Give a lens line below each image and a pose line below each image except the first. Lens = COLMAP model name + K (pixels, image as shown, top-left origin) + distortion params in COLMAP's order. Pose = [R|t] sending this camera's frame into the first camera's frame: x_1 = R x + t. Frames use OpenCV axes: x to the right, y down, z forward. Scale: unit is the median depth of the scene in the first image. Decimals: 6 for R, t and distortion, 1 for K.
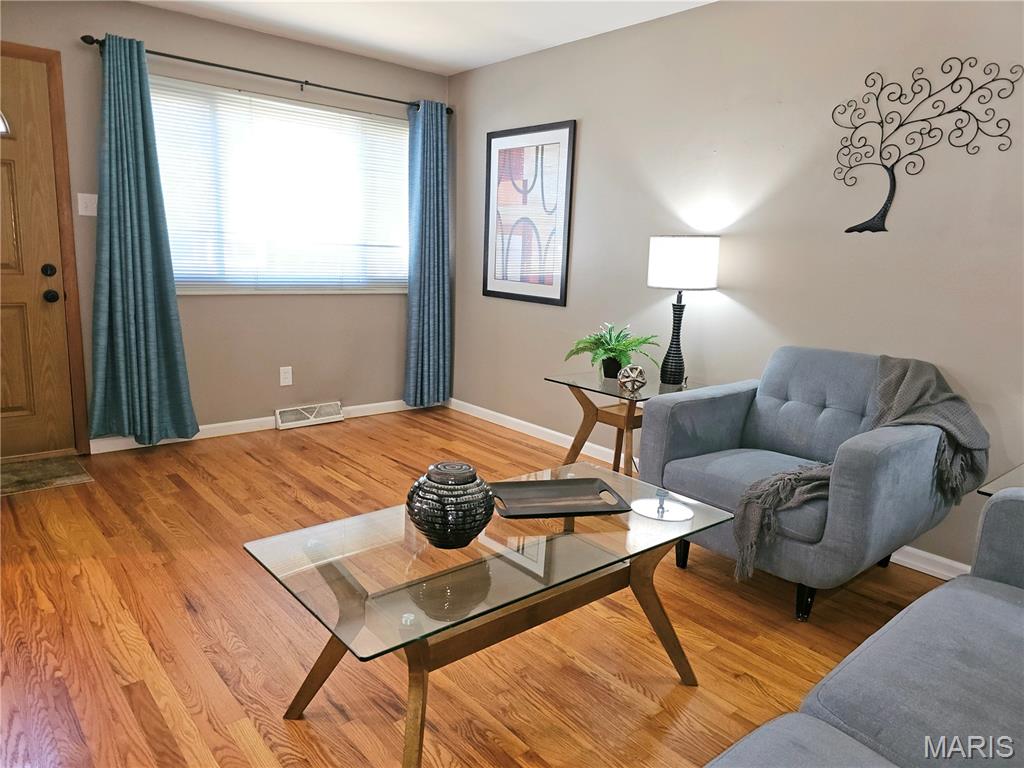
lens RADIAL K [[685.5, 0, 500.1], [0, 685.5, 383.9], [0, 0, 1]] dist [0.053301, -0.052956]
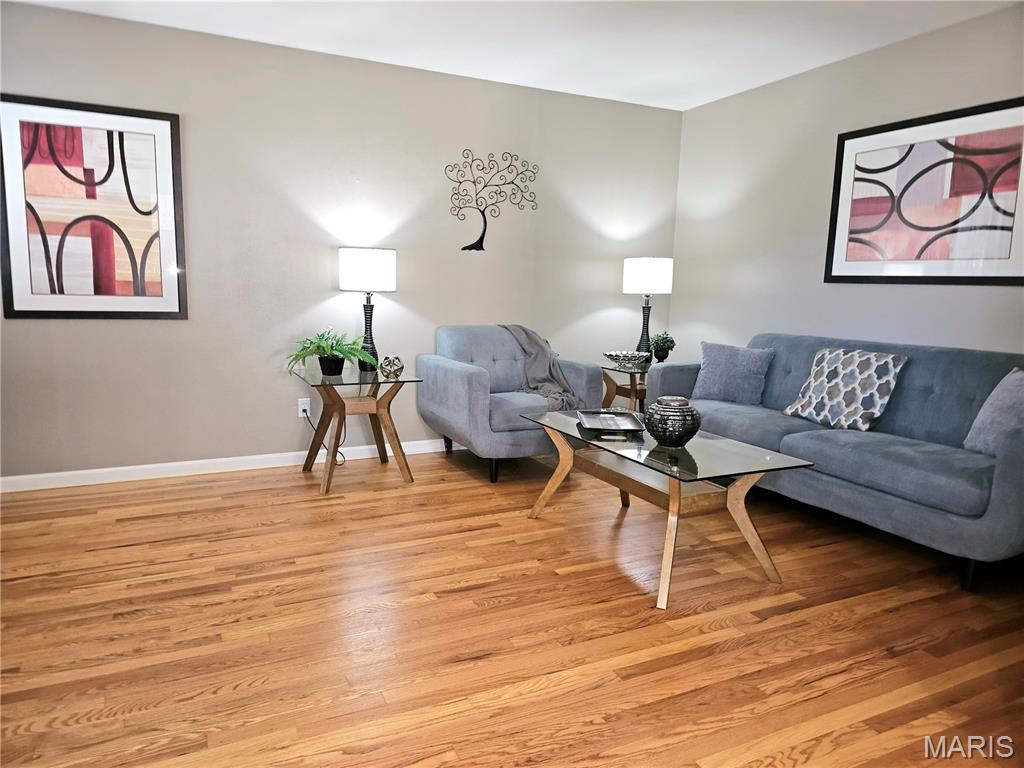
lens RADIAL K [[685.5, 0, 500.1], [0, 685.5, 383.9], [0, 0, 1]] dist [0.053301, -0.052956]
pose [[0.247924, -0.169960, 0.953754, -0.853930], [0.175404, 0.976095, 0.128345, -0.094084], [-0.952768, 0.135472, 0.271809, 0.470976]]
